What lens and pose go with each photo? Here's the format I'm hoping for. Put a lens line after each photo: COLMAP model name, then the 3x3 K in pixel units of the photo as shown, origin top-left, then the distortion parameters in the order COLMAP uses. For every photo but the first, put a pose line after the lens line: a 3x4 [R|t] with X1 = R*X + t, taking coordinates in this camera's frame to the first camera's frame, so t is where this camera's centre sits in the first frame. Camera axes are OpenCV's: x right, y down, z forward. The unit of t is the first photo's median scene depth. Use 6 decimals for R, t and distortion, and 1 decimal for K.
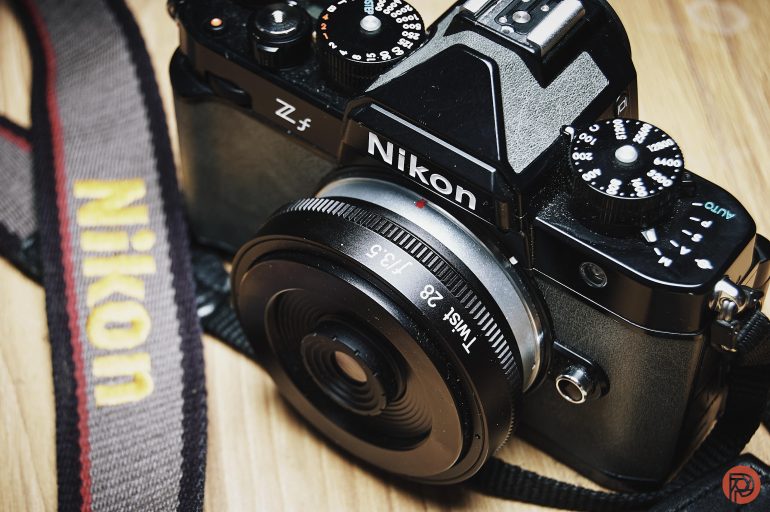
lens RADIAL K [[1643.9, 0, 385.0], [0, 1643.9, 256.0], [0, 0, 1]] dist [-0.039703, 0.419524]
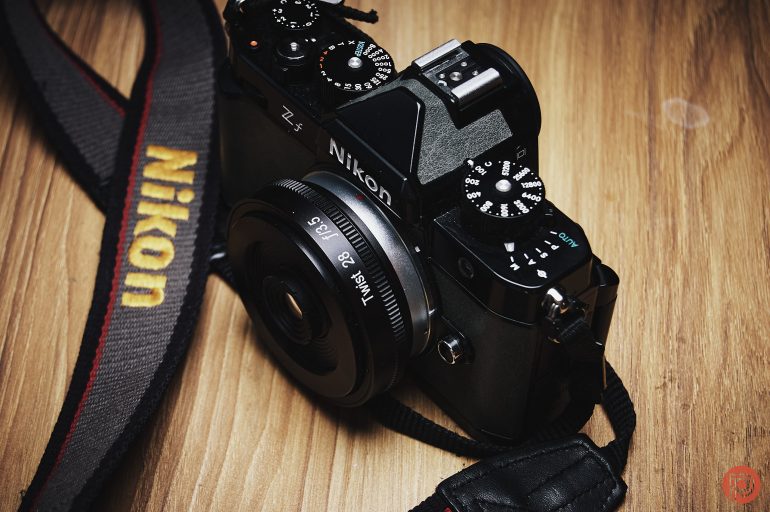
lens RADIAL K [[1643.9, 0, 385.0], [0, 1643.9, 256.0], [0, 0, 1]] dist [-0.039703, 0.419524]
pose [[0.974617, 0.187834, -0.121820, 0.219968], [-0.191556, 0.981288, -0.019493, 0.040241], [0.115879, 0.042334, 0.992361, -0.364745]]
